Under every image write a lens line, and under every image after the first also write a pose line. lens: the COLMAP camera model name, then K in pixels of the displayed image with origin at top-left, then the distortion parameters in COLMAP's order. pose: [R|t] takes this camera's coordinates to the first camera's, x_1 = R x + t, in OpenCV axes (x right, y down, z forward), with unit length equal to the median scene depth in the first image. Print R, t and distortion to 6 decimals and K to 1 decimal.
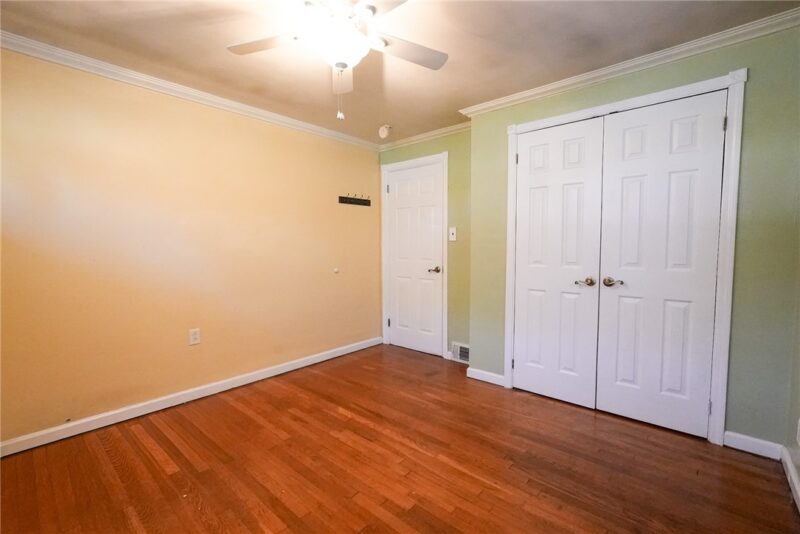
lens RADIAL K [[356.7, 0, 400.0], [0, 356.7, 267.0], [0, 0, 1]] dist [-0.000143, -0.000037]
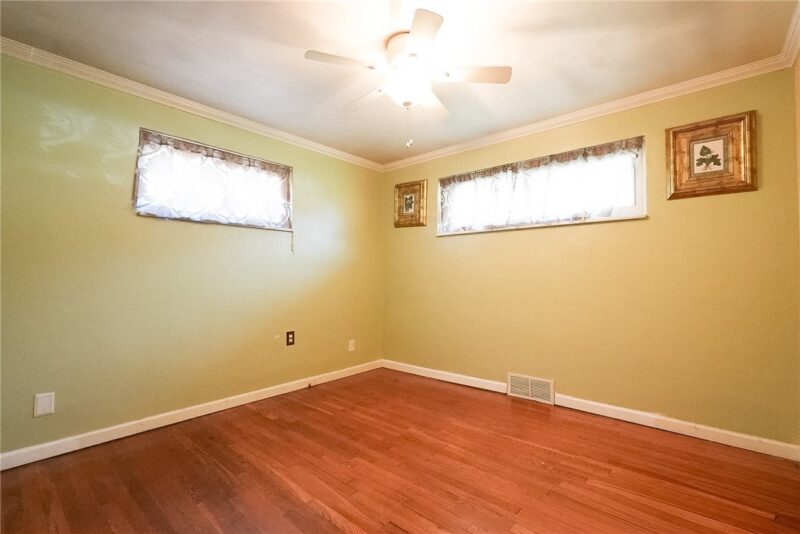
lens RADIAL K [[368.4, 0, 400.0], [0, 368.4, 267.0], [0, 0, 1]] dist [0.000048, 0.000005]
pose [[-0.999980, 0.006348, -0.000748, -0.121964], [0.006307, 0.998931, 0.045791, -0.064866], [0.001038, 0.045786, -0.998951, 2.063192]]
